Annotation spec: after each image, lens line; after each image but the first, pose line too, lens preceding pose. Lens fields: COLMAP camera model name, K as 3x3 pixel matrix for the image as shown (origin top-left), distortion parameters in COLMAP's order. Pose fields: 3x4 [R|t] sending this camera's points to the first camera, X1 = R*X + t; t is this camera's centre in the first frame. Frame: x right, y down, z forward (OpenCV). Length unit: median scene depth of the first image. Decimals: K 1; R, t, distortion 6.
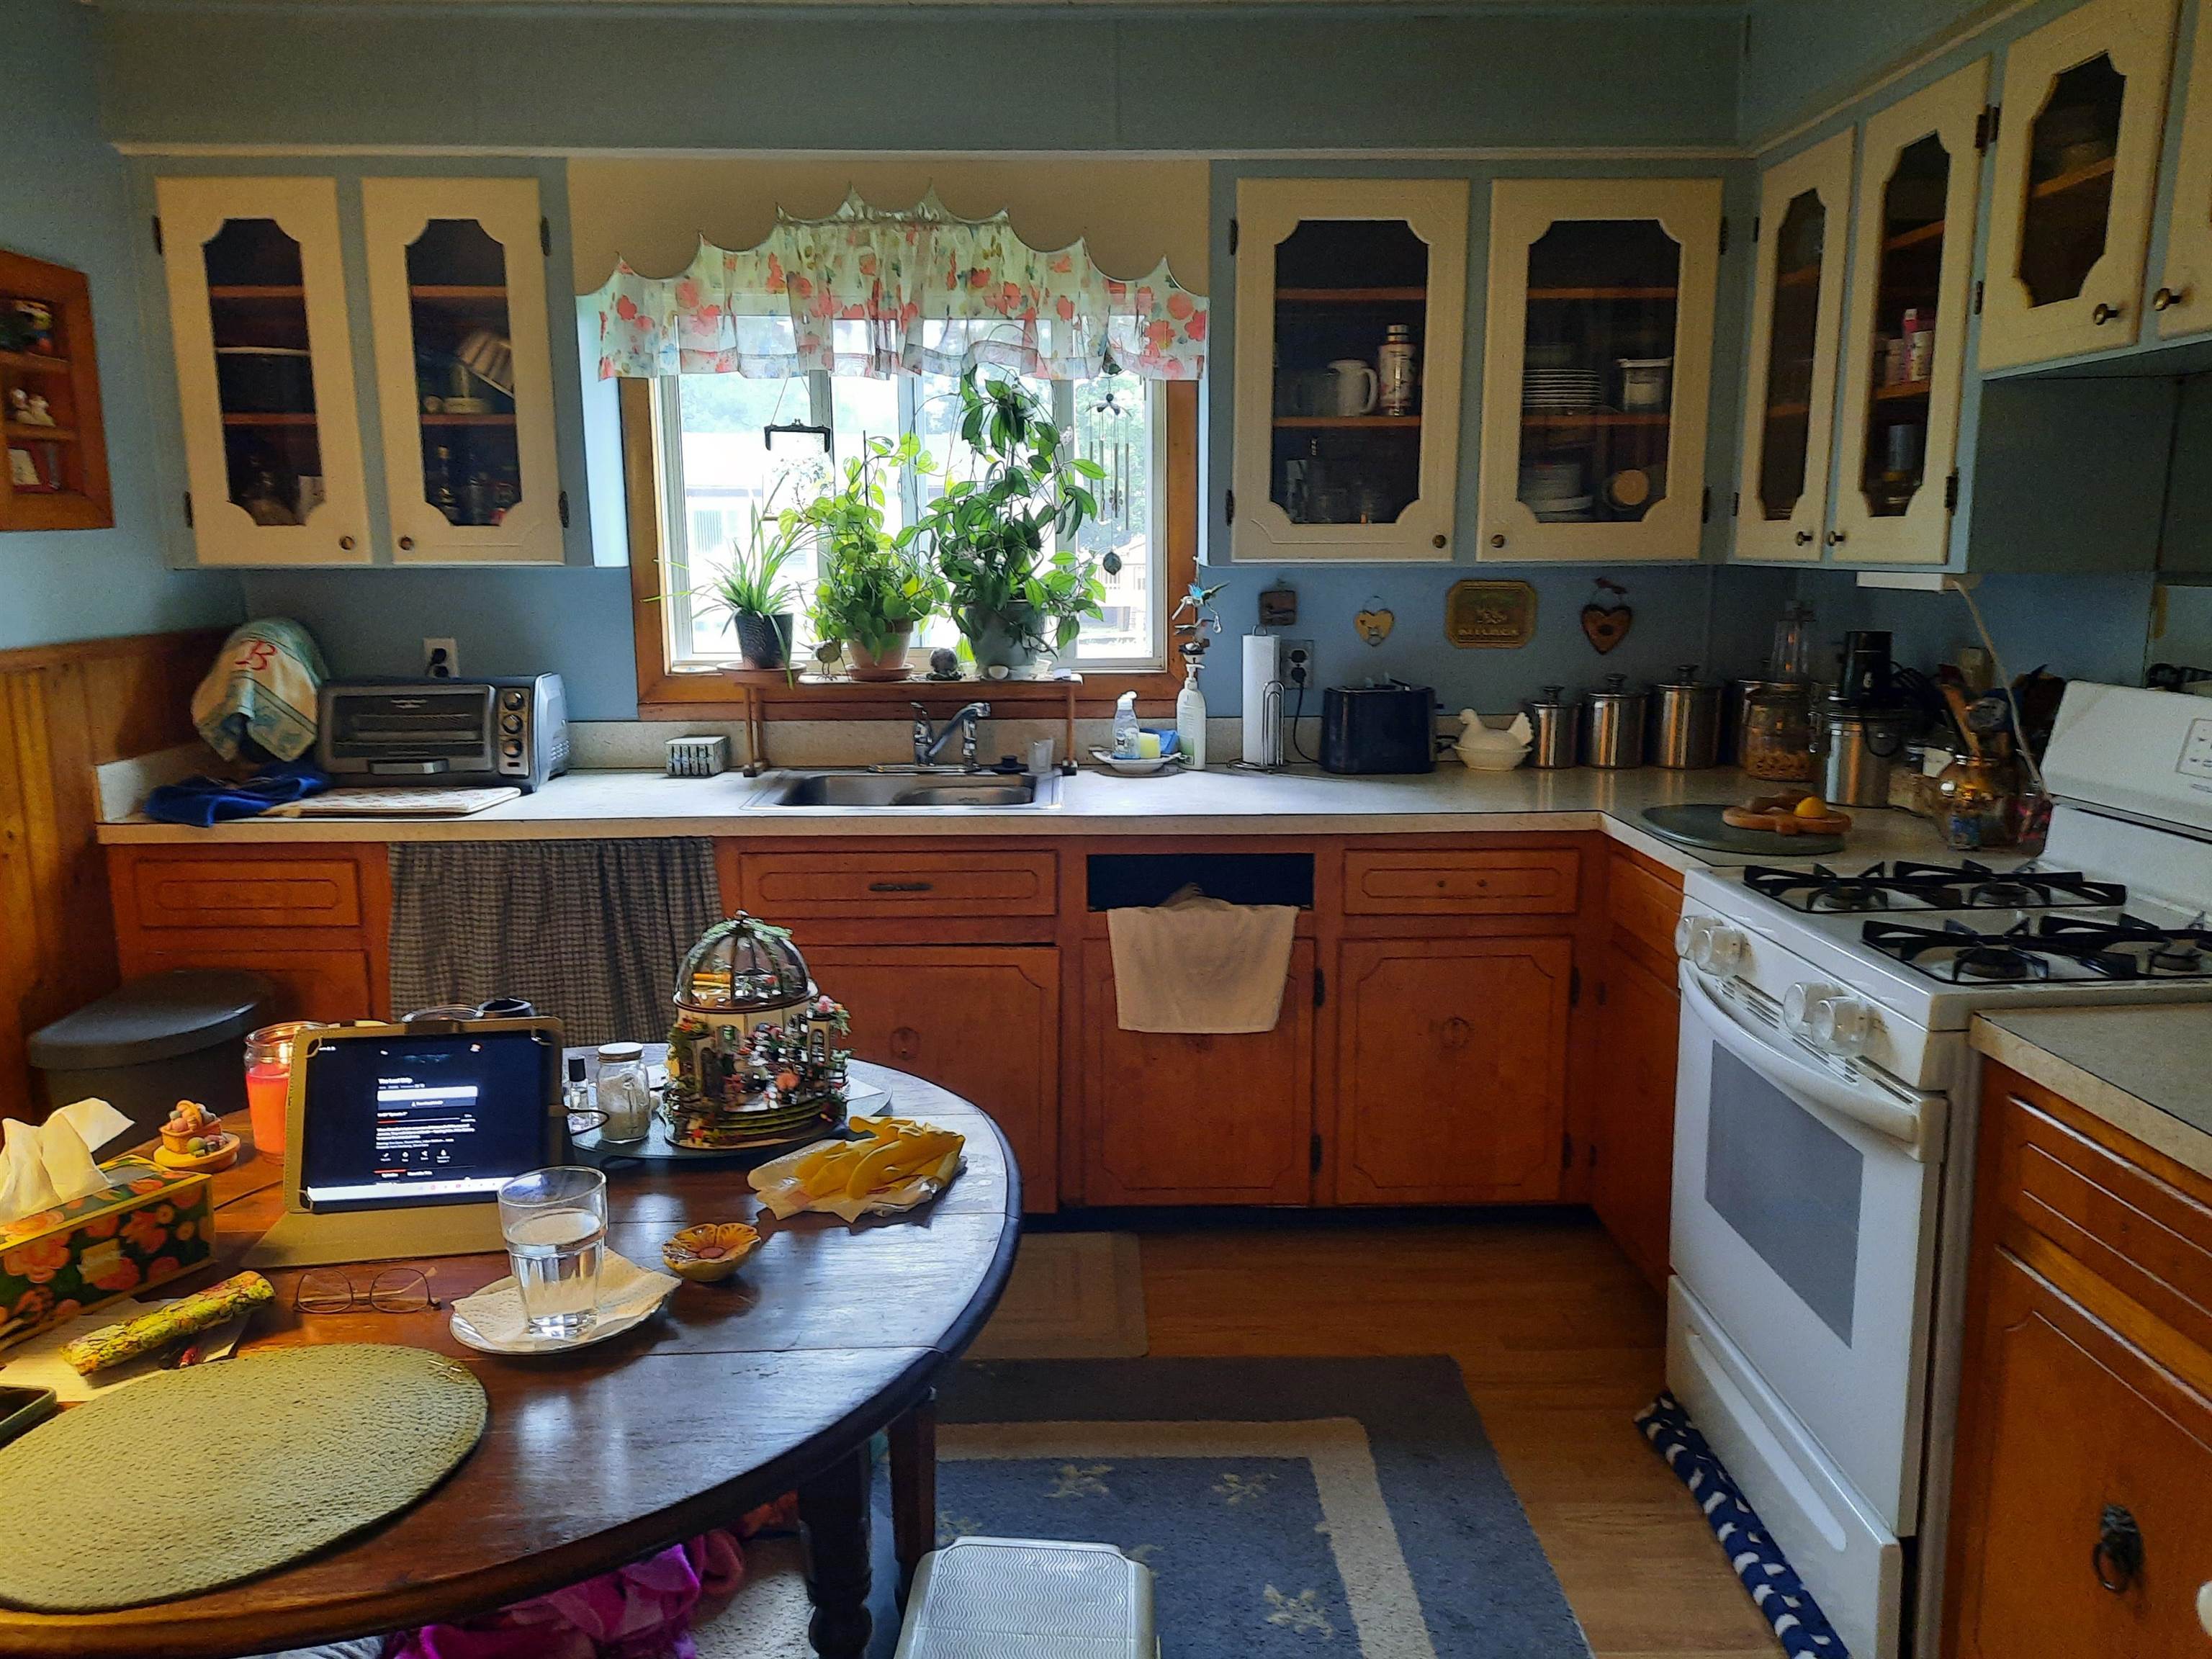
lens RADIAL K [[1611.5, 0, 1103.8], [0, 1611.5, 853.4], [0, 0, 1]] dist [0.036137, -0.039362]
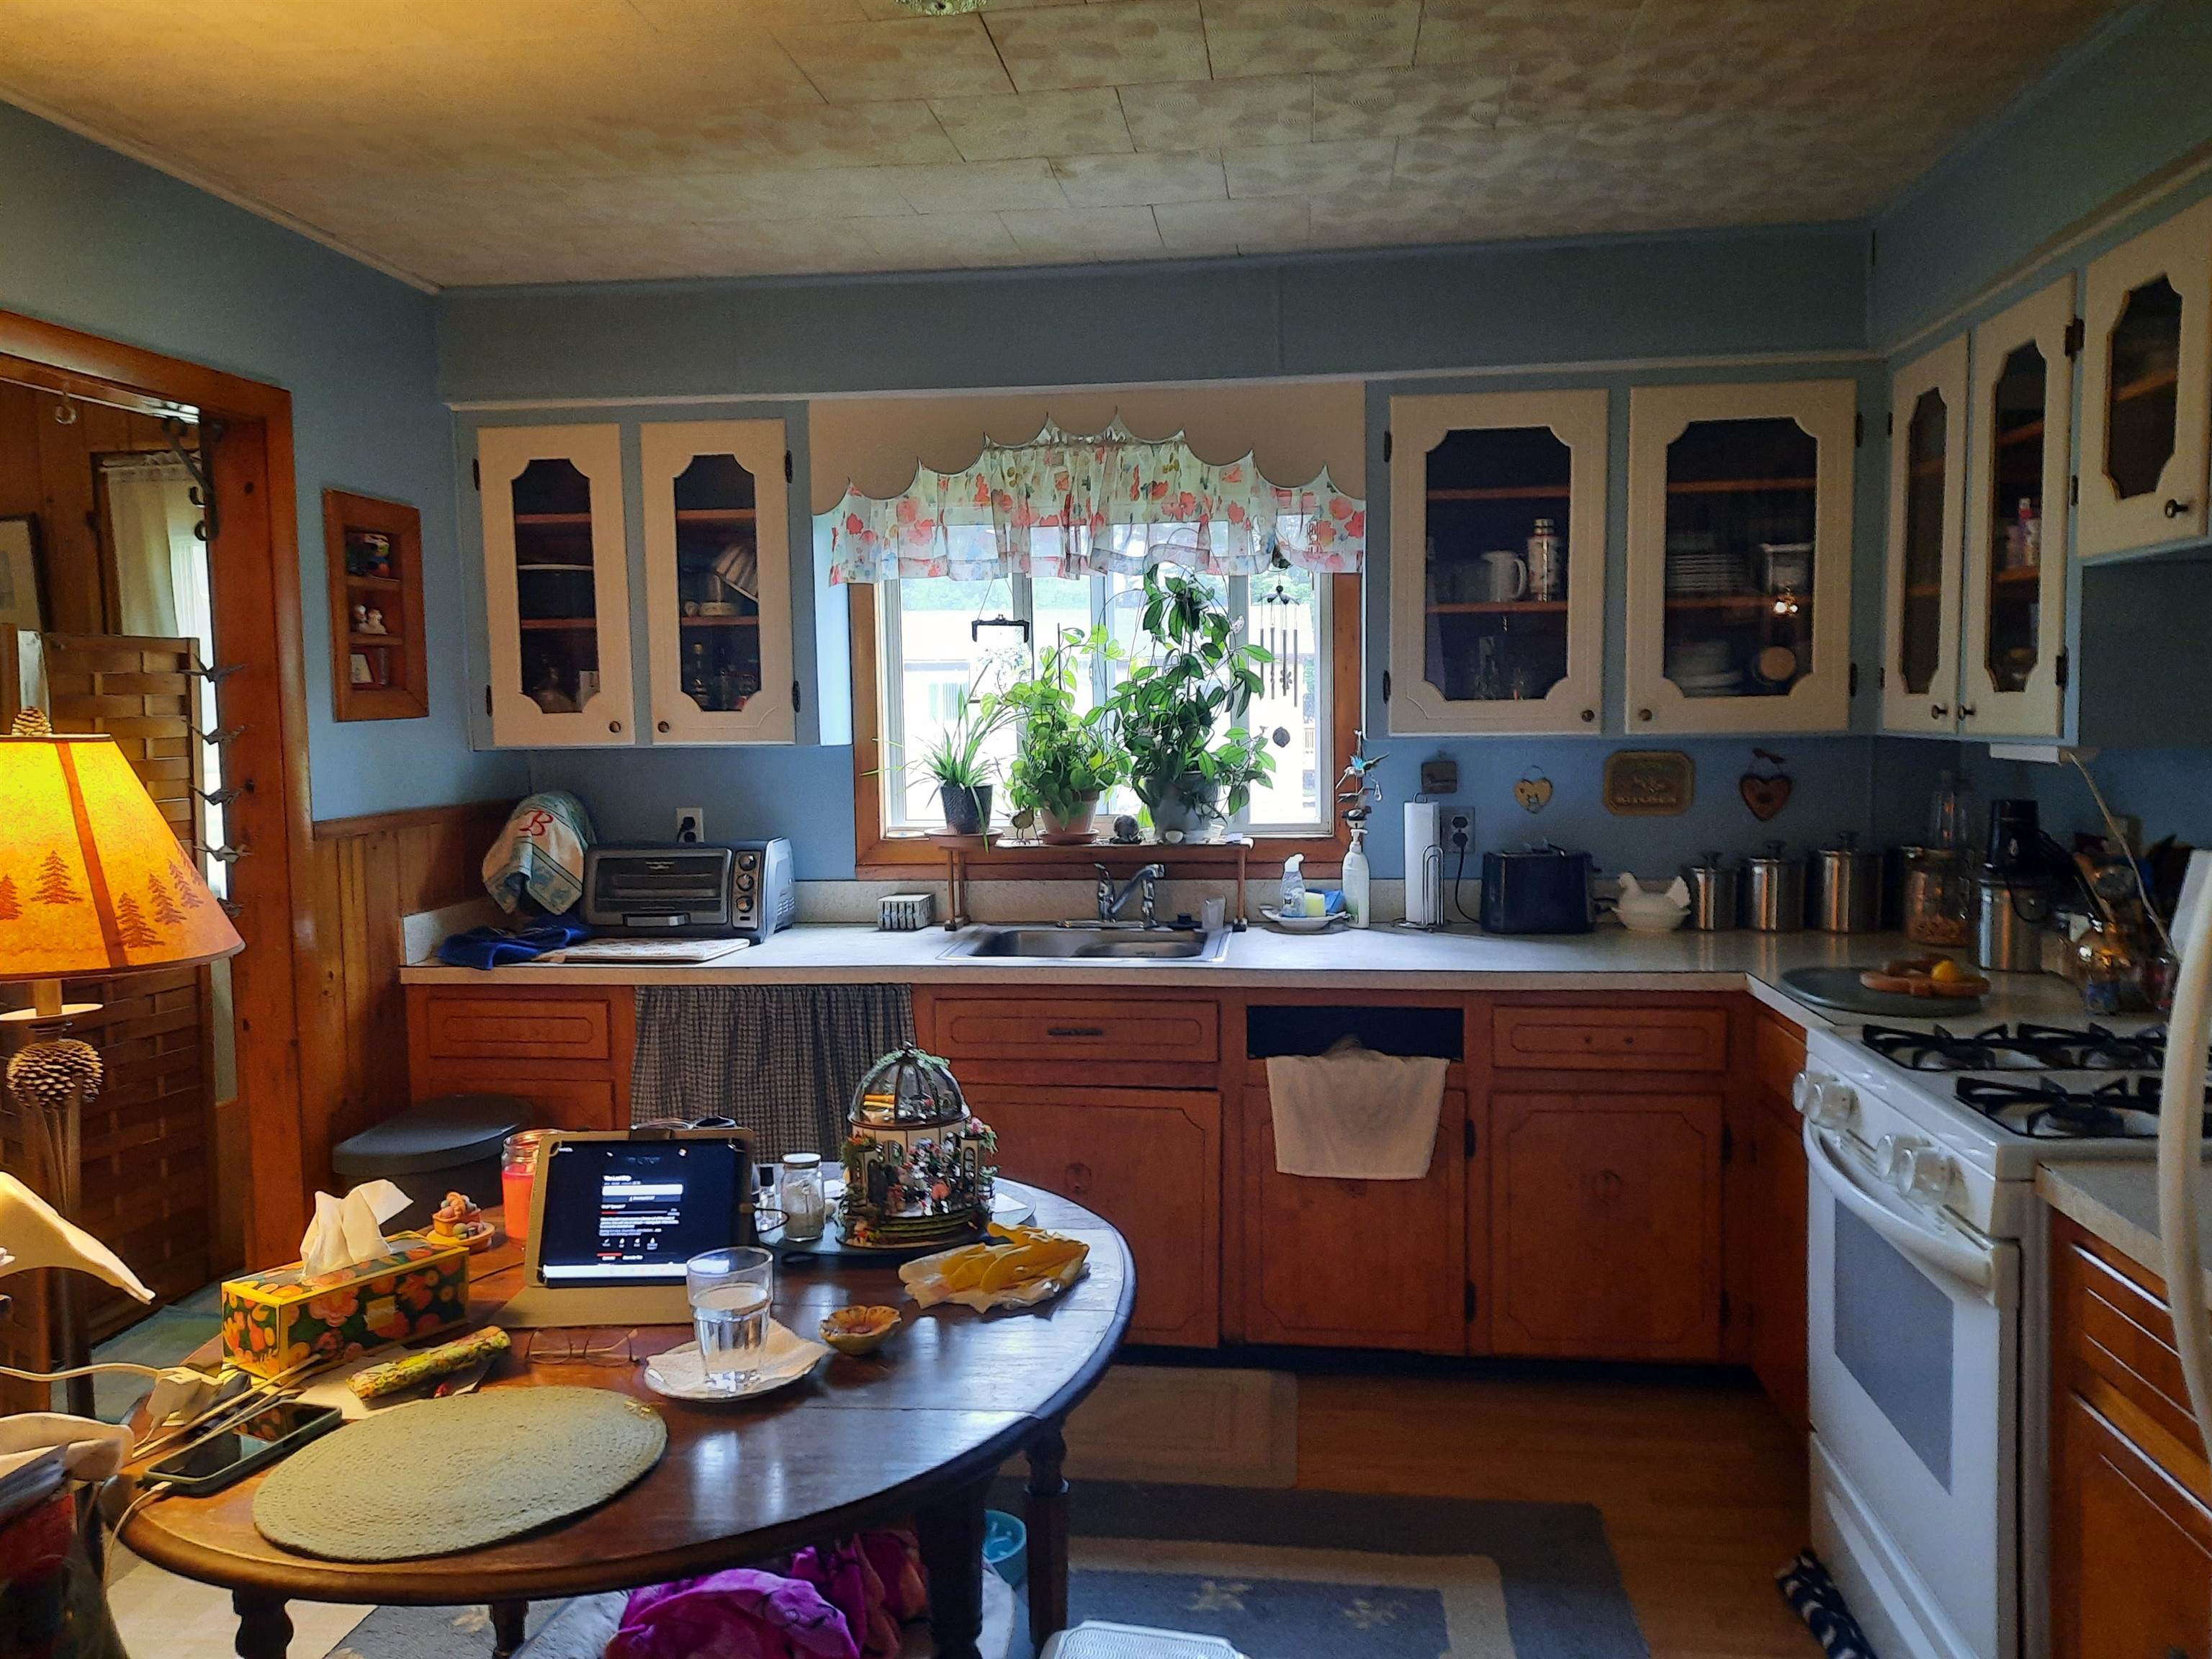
lens RADIAL K [[1611.5, 0, 1115.6], [0, 1611.5, 841.9], [0, 0, 1]] dist [0.036137, -0.039362]
pose [[0.990301, 0.001943, -0.138923, 0.052598], [-0.016793, 0.994245, -0.105803, 0.007474], [0.137918, 0.107110, 0.984635, -0.087040]]
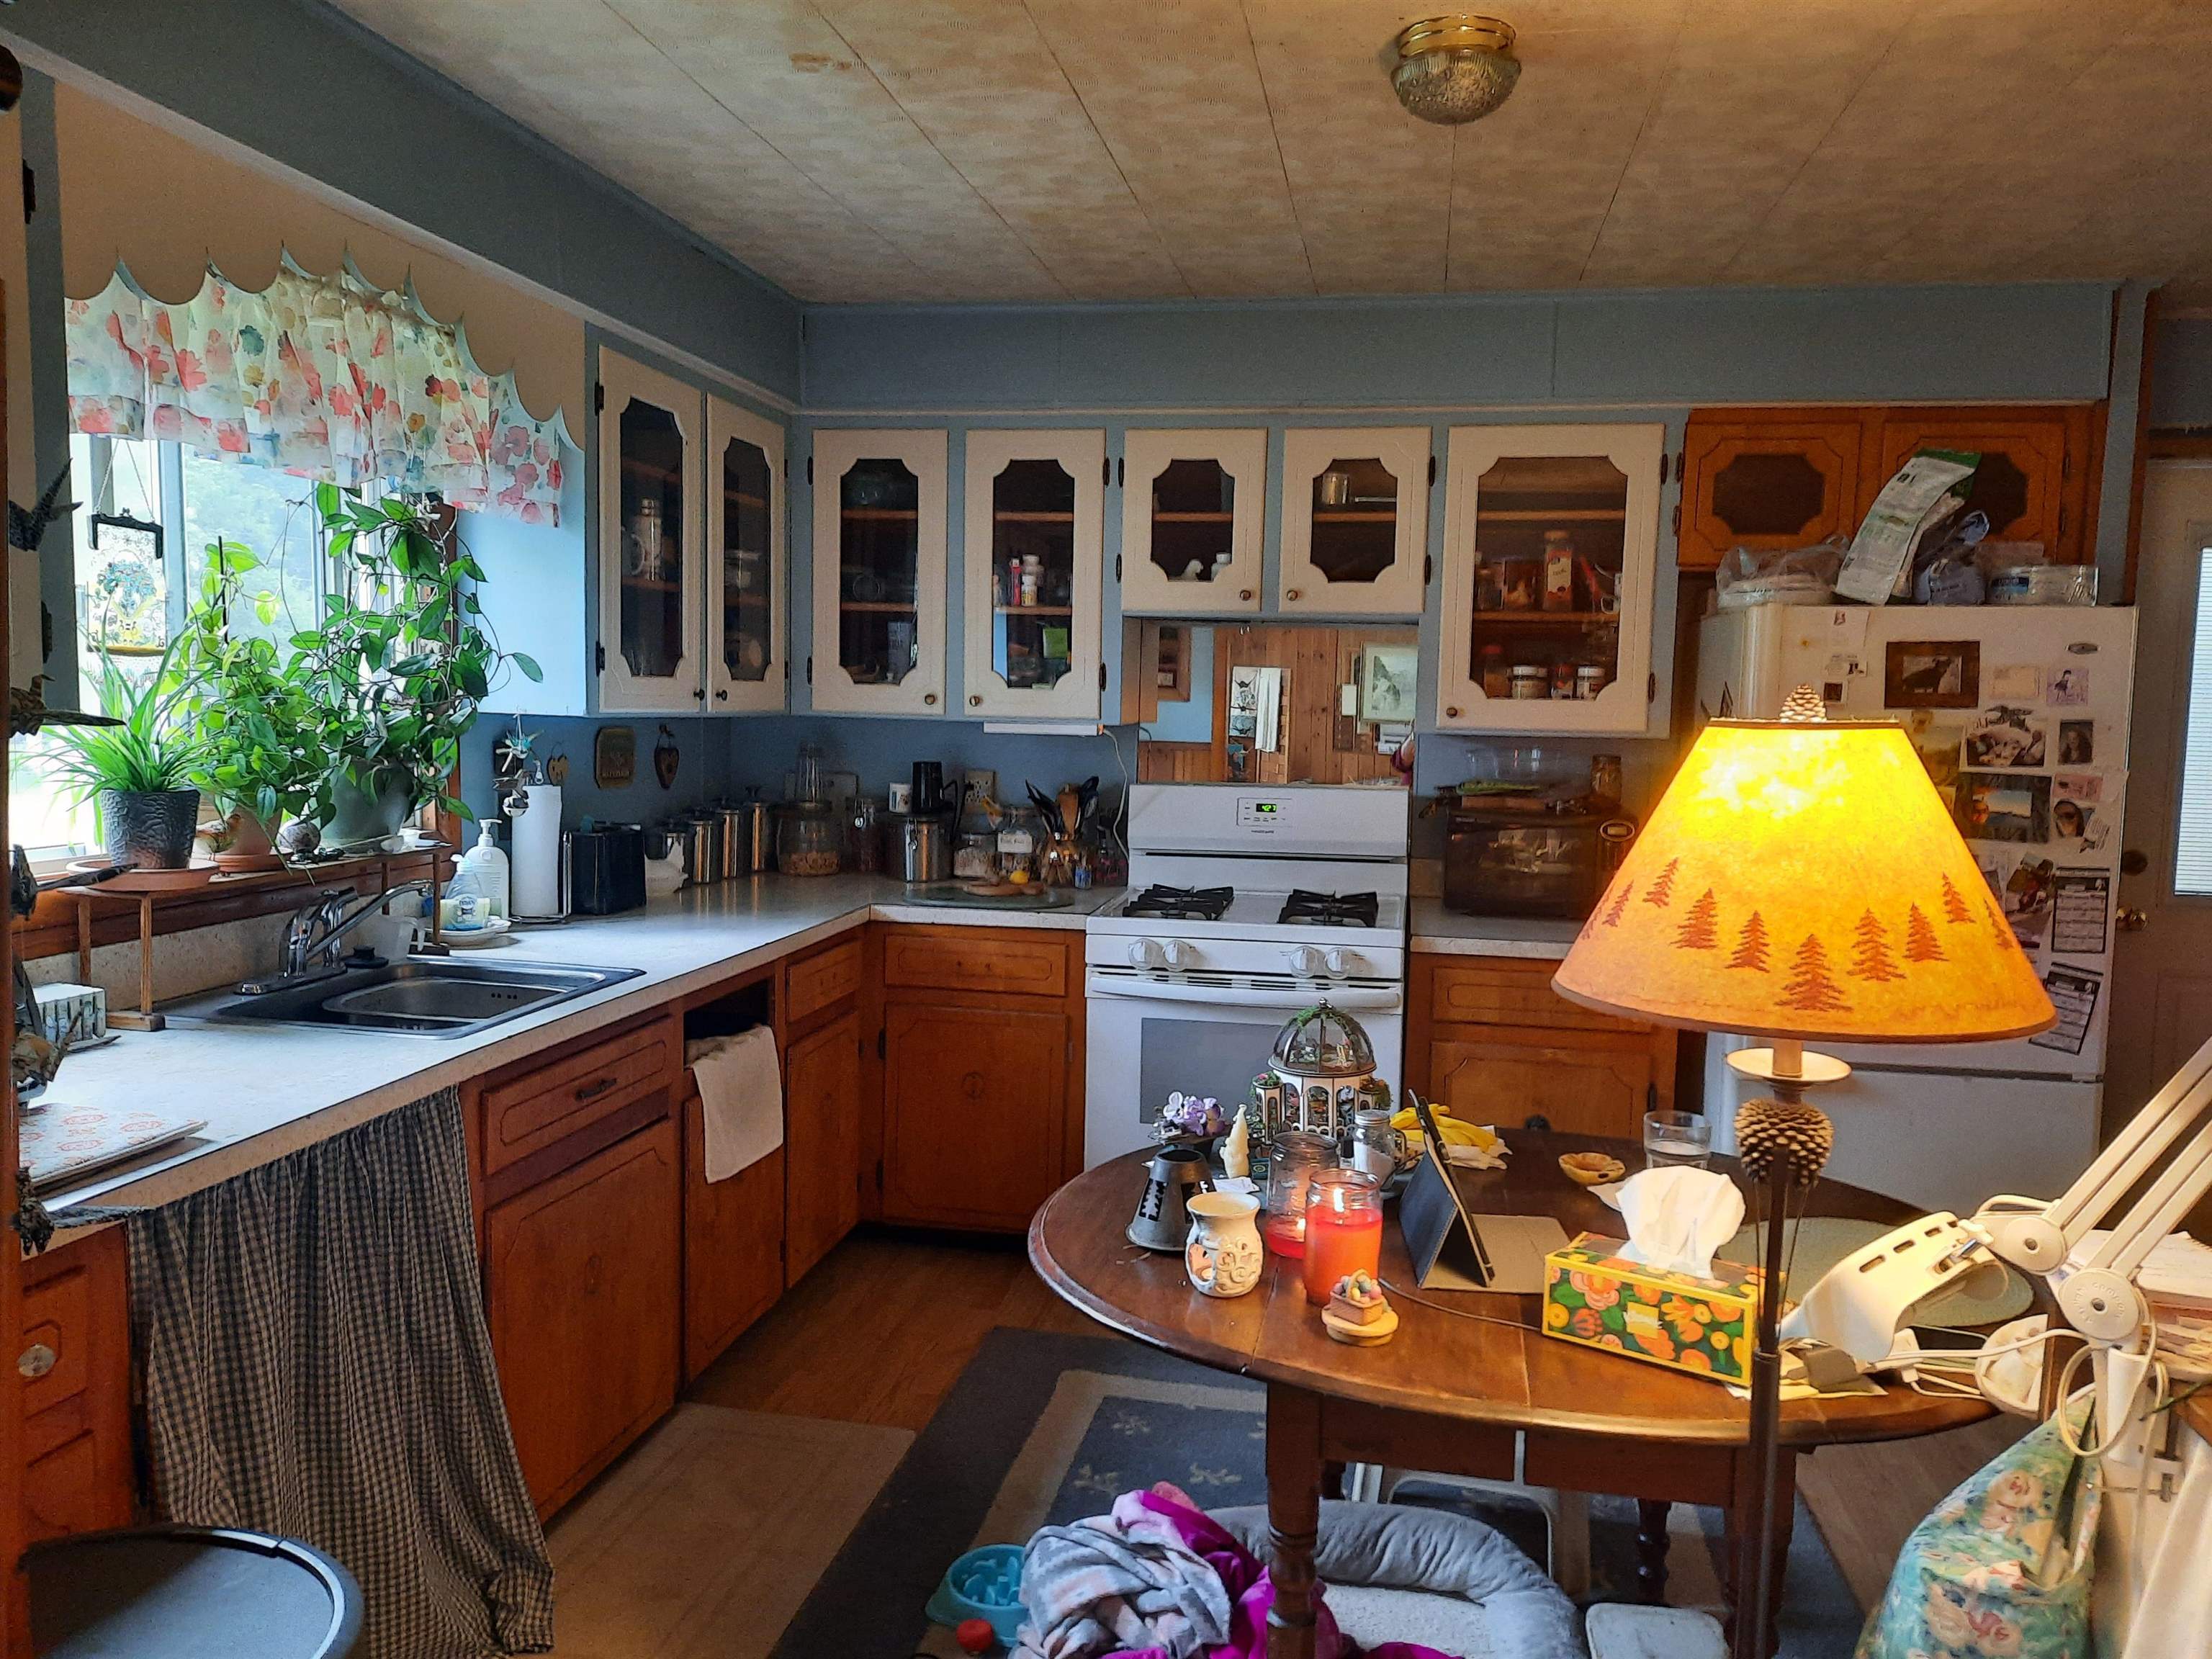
lens RADIAL K [[1611.5, 0, 1116.3], [0, 1611.5, 851.0], [0, 0, 1]] dist [0.036137, -0.039362]
pose [[0.201013, -0.085478, 0.975852, -0.931023], [0.161639, 0.985425, 0.053021, -0.108238], [-0.966161, 0.147078, 0.211900, 0.544490]]
